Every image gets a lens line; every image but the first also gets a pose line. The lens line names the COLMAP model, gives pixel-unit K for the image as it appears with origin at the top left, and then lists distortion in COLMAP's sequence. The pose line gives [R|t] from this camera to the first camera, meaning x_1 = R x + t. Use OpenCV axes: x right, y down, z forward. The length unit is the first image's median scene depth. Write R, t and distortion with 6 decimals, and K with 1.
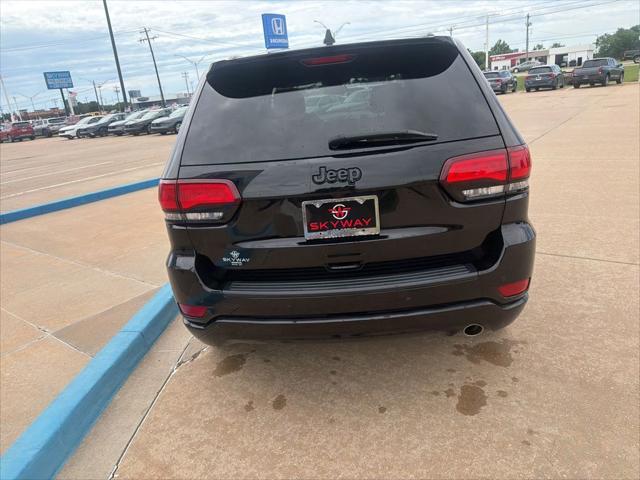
lens RADIAL K [[450.2, 0, 316.1], [0, 450.2, 241.2], [0, 0, 1]] dist [0.015335, -0.024497]
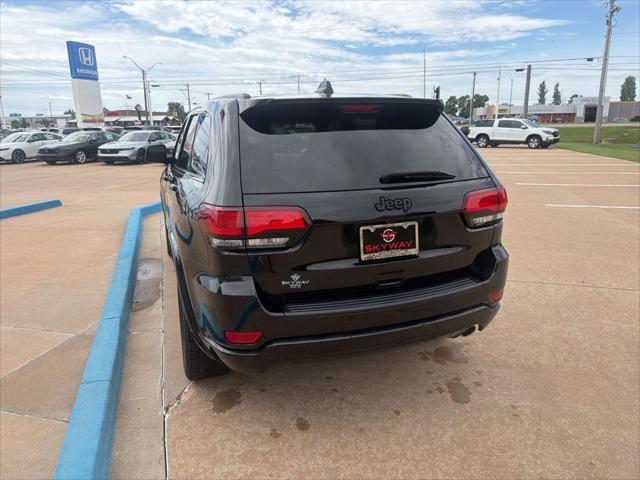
lens RADIAL K [[450.2, 0, 316.0], [0, 450.2, 240.7], [0, 0, 1]] dist [0.015335, -0.024497]
pose [[0.917817, -0.012413, 0.396810, -0.476746], [0.049100, 0.995387, -0.082430, 0.028145], [-0.393956, 0.095139, 0.914192, 0.006387]]
